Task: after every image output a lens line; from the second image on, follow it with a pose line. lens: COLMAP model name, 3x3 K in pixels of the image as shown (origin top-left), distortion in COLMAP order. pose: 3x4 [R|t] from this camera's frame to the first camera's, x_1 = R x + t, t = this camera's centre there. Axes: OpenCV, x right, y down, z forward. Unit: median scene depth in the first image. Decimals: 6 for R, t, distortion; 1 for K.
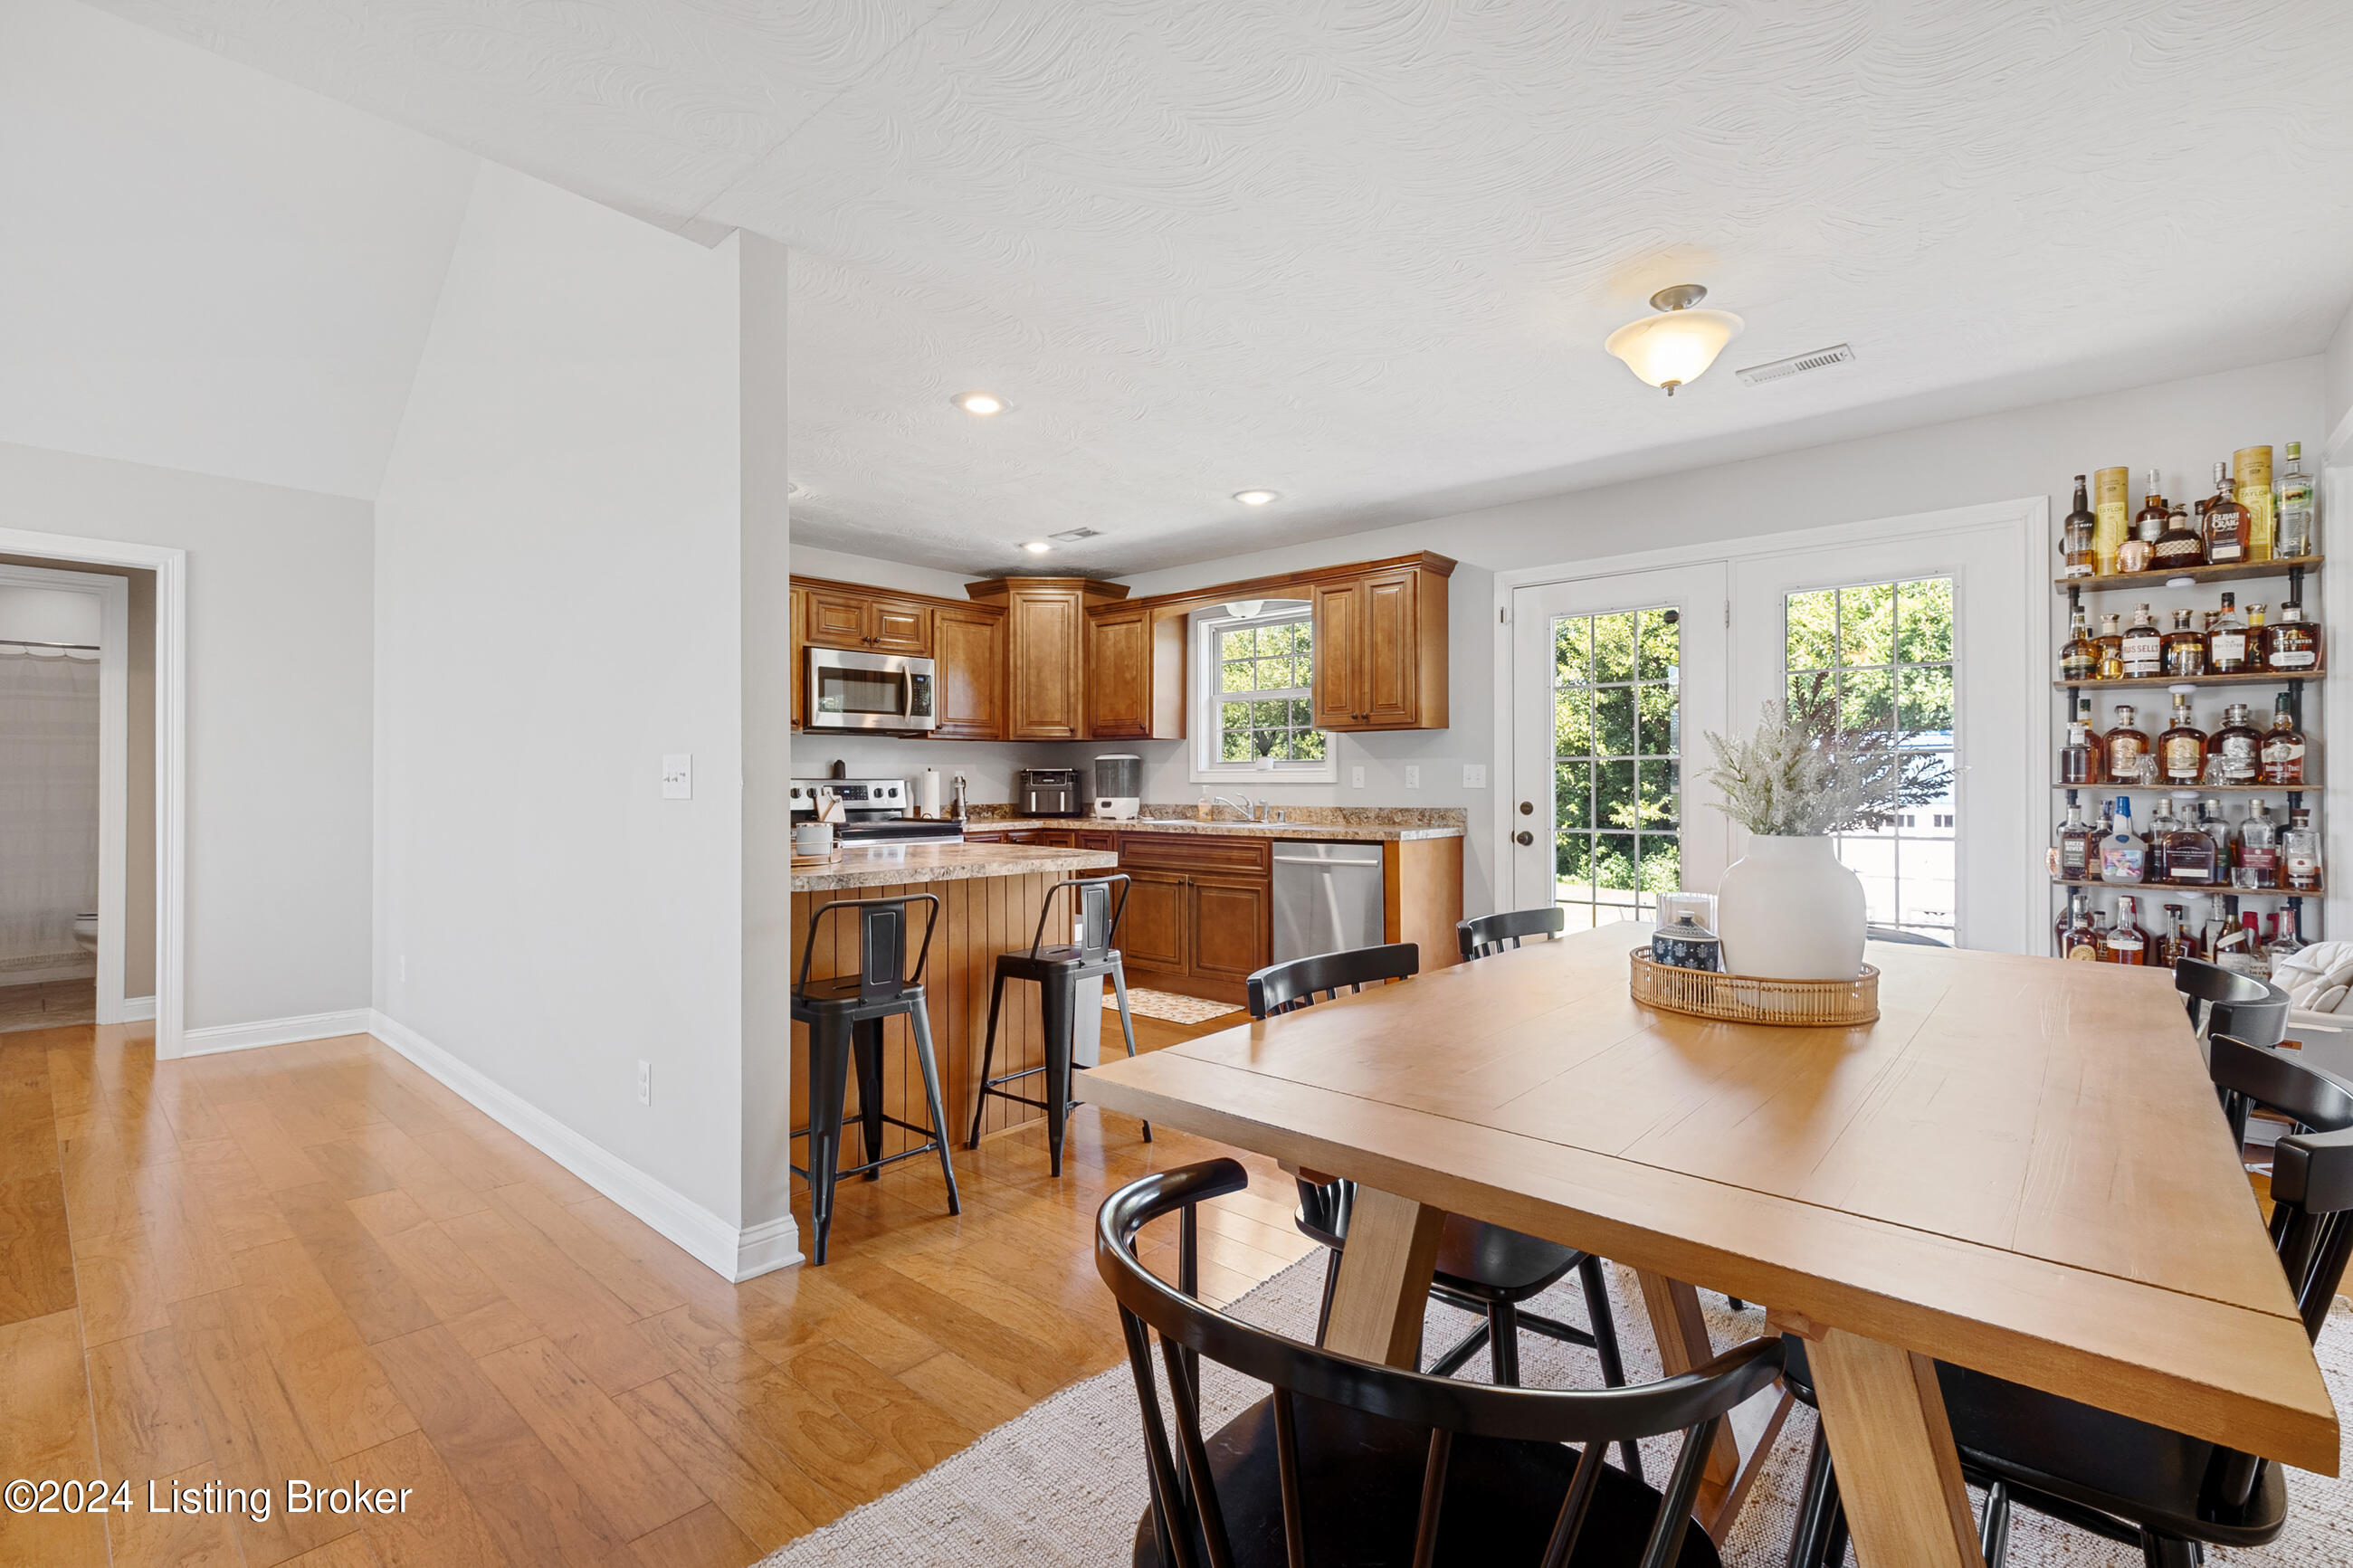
lens RADIAL K [[1039.9, 0, 1174.4], [0, 1039.9, 787.7], [0, 0, 1]] dist [0.001118, -0.004338]
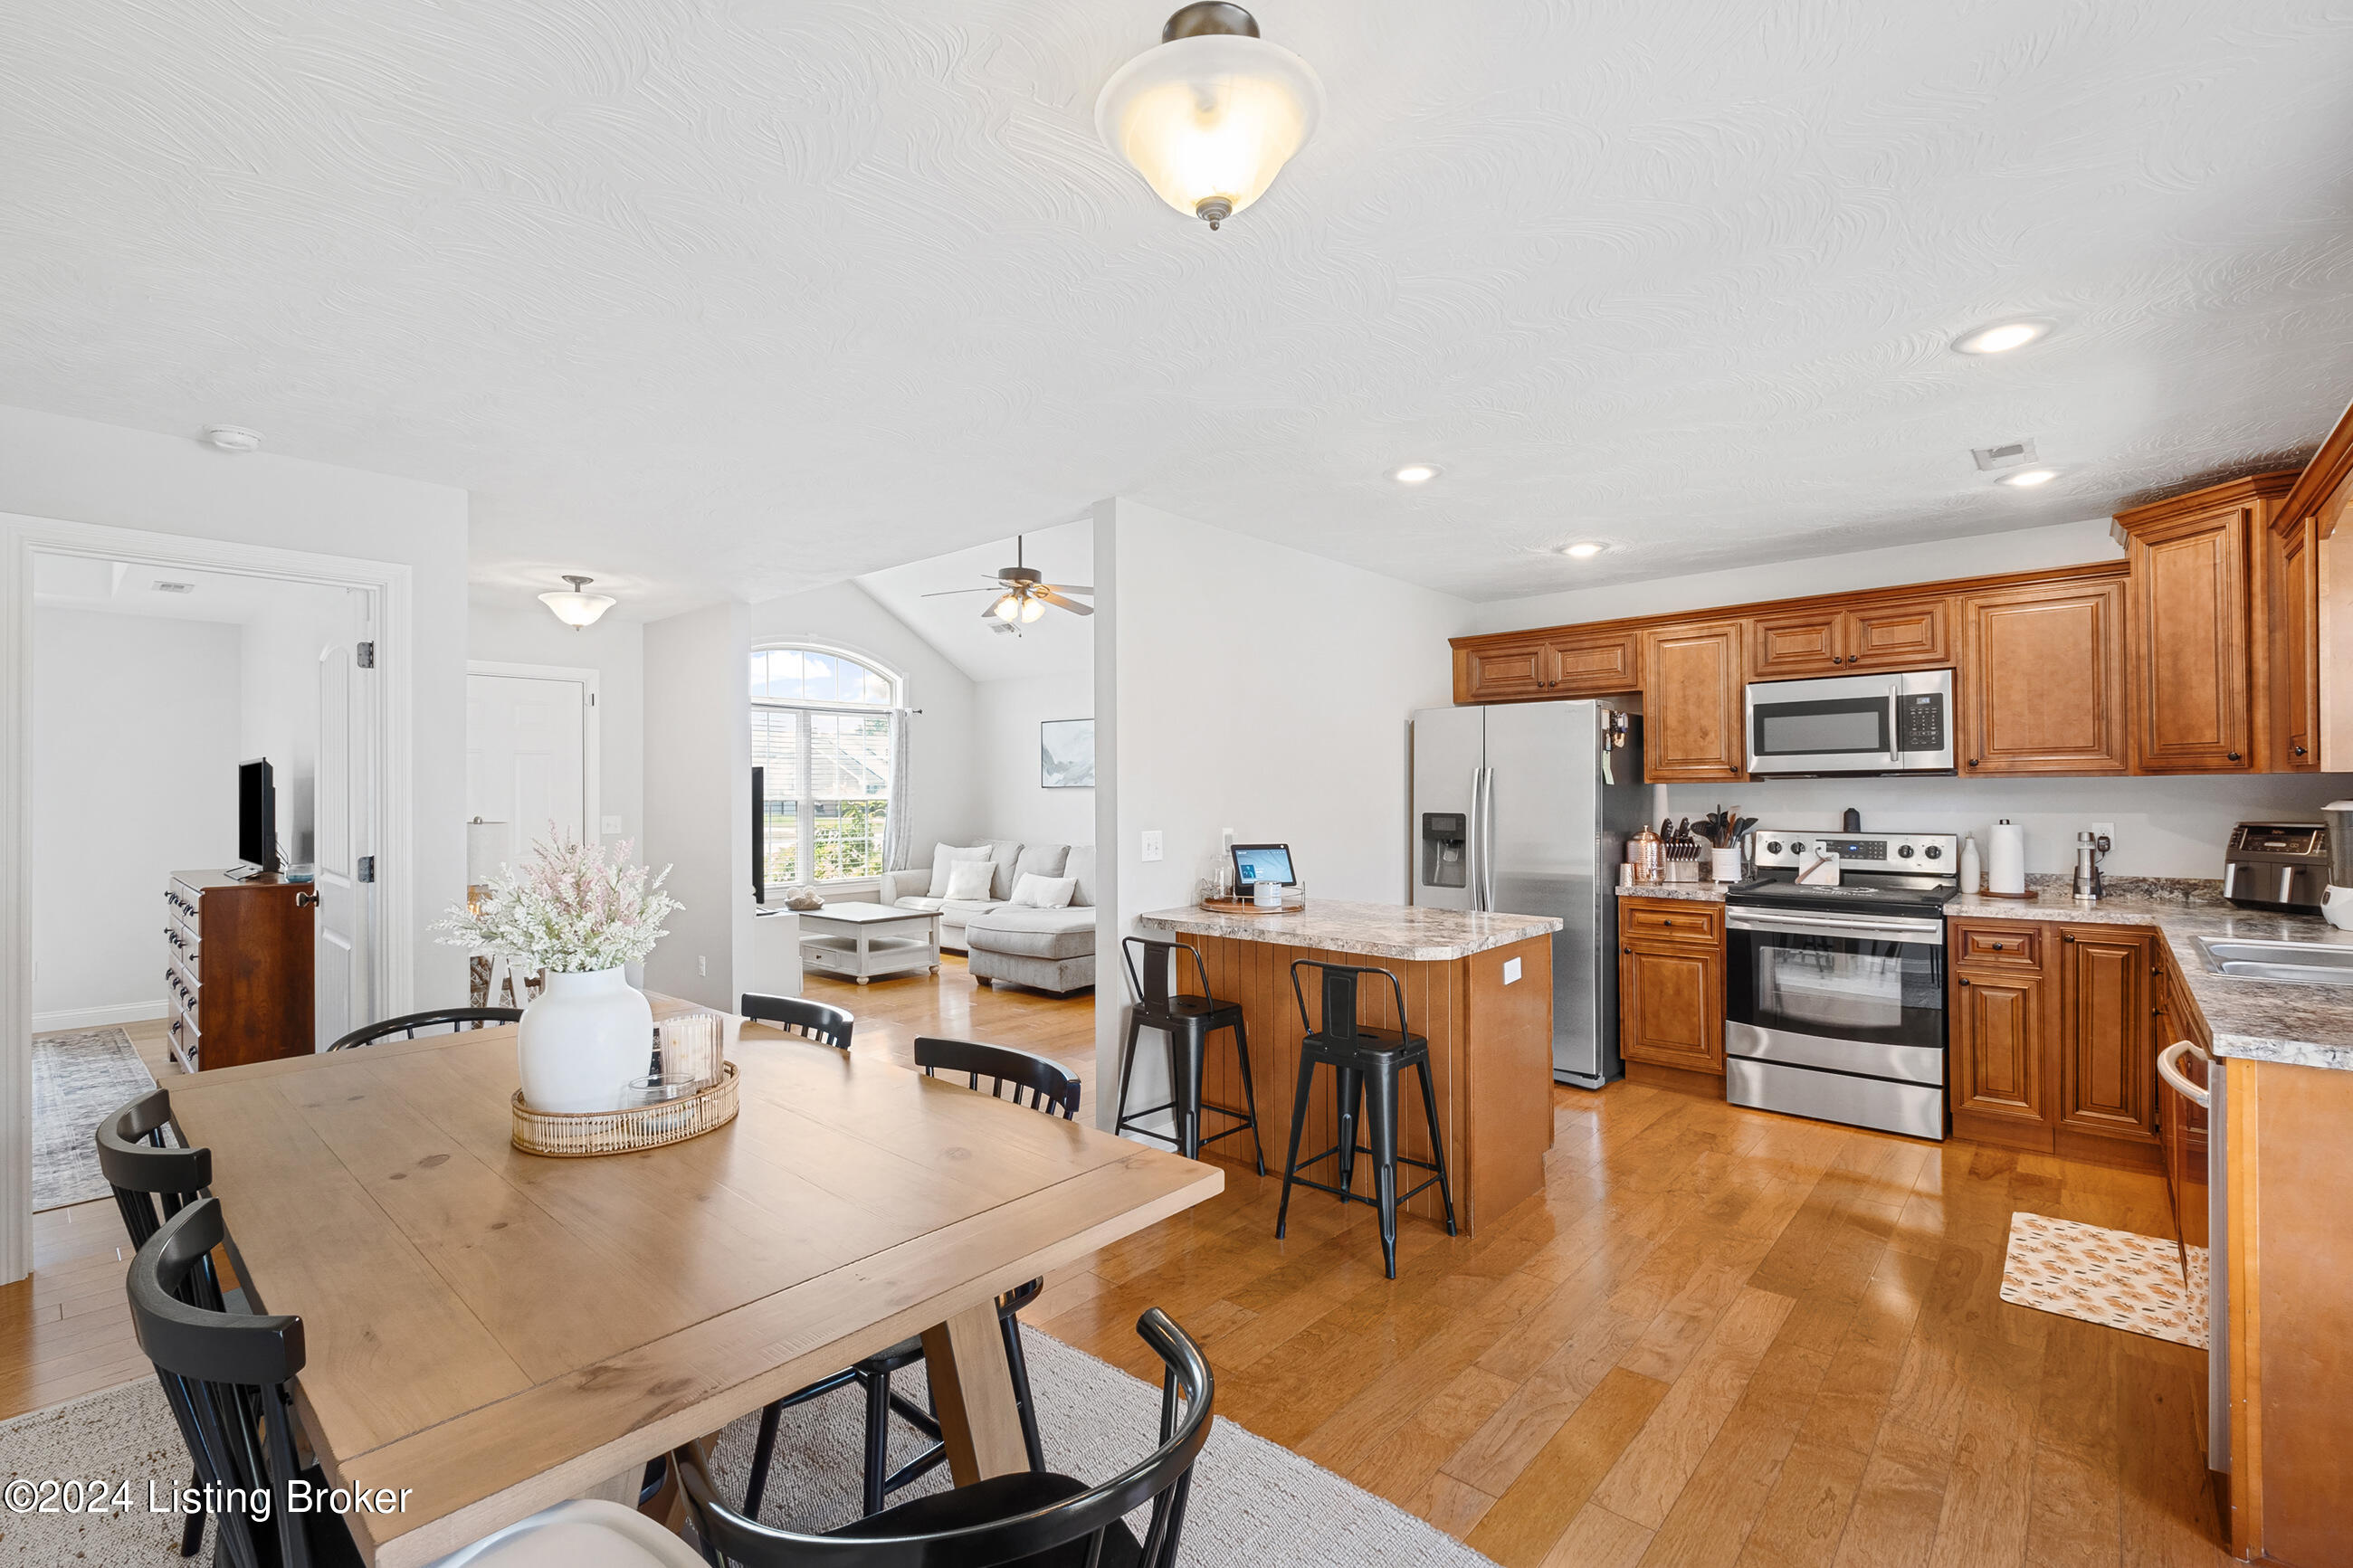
lens RADIAL K [[1039.9, 0, 1174.4], [0, 1039.9, 787.7], [0, 0, 1]] dist [0.001118, -0.004338]
pose [[0.002634, -0.003877, -0.999989, 0.562764], [0.000679, 0.999992, -0.003876, -0.046352], [0.999996, -0.000669, 0.002636, 0.542638]]
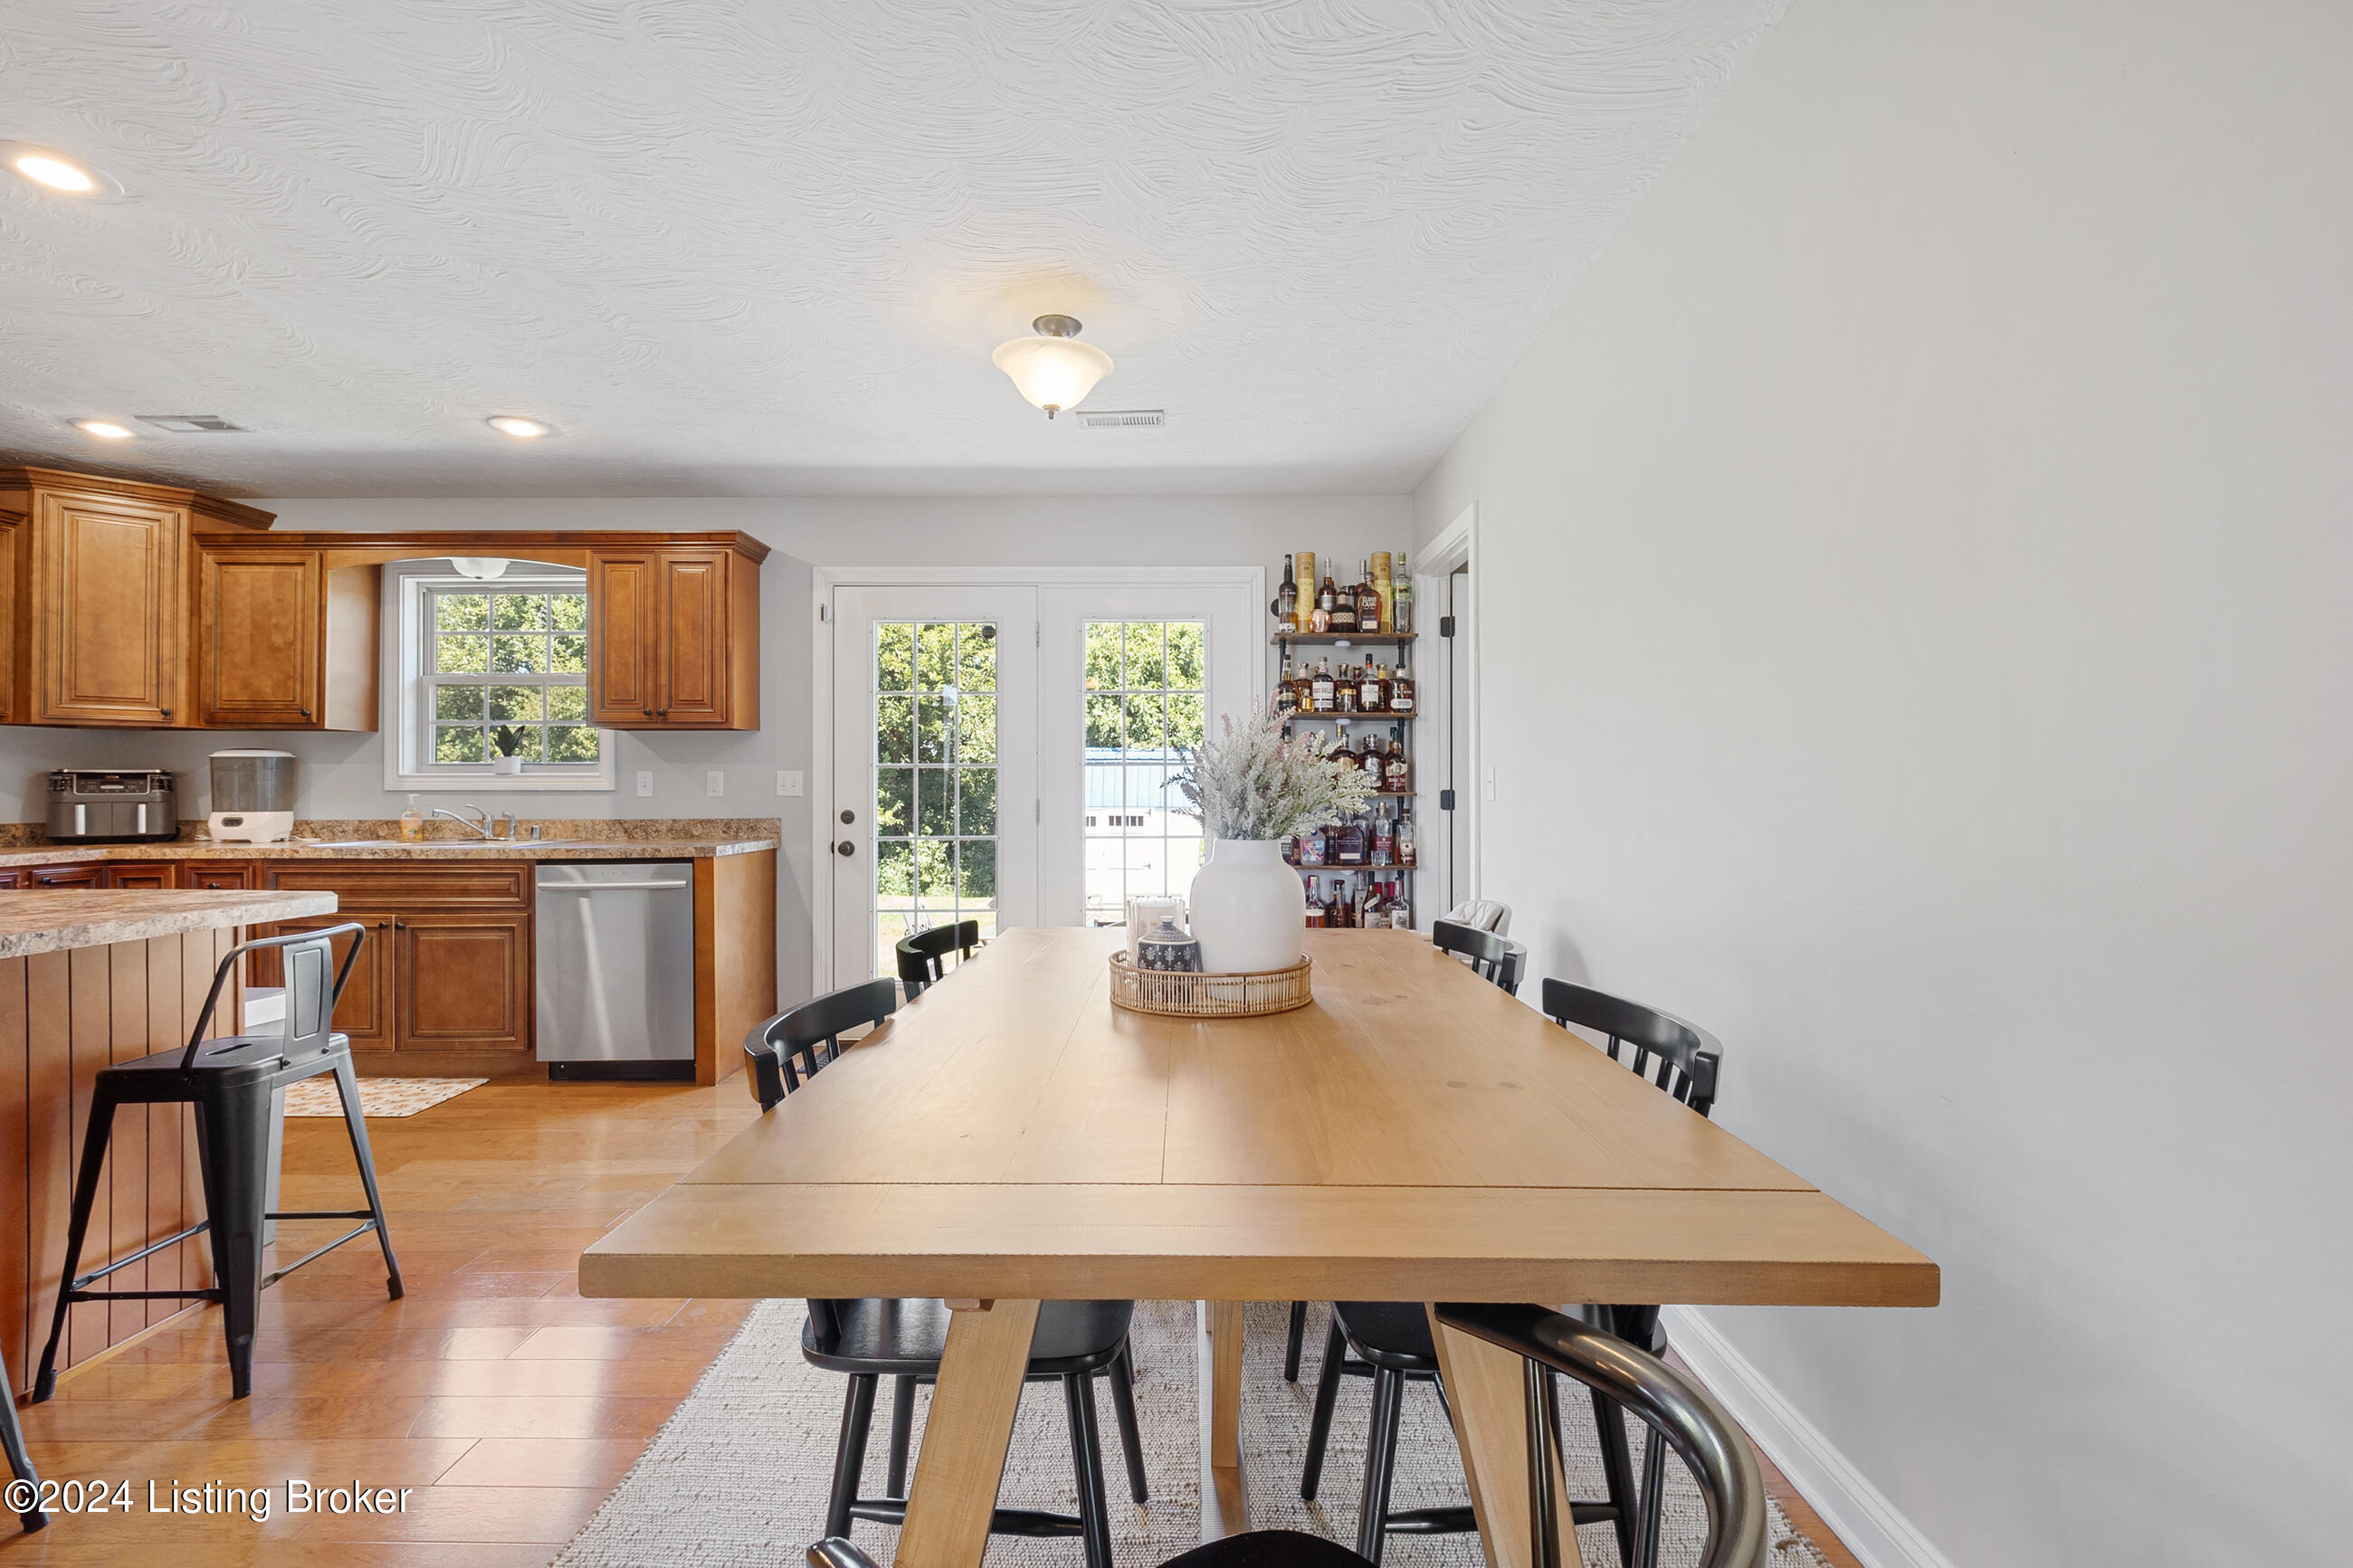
lens RADIAL K [[1039.9, 0, 1174.4], [0, 1039.9, 787.7], [0, 0, 1]] dist [0.001118, -0.004338]
pose [[0.749719, 0.001265, 0.661755, -0.066575], [0.003266, 0.999979, -0.005611, -0.000871], [-0.661748, 0.006367, 0.749699, 0.080942]]
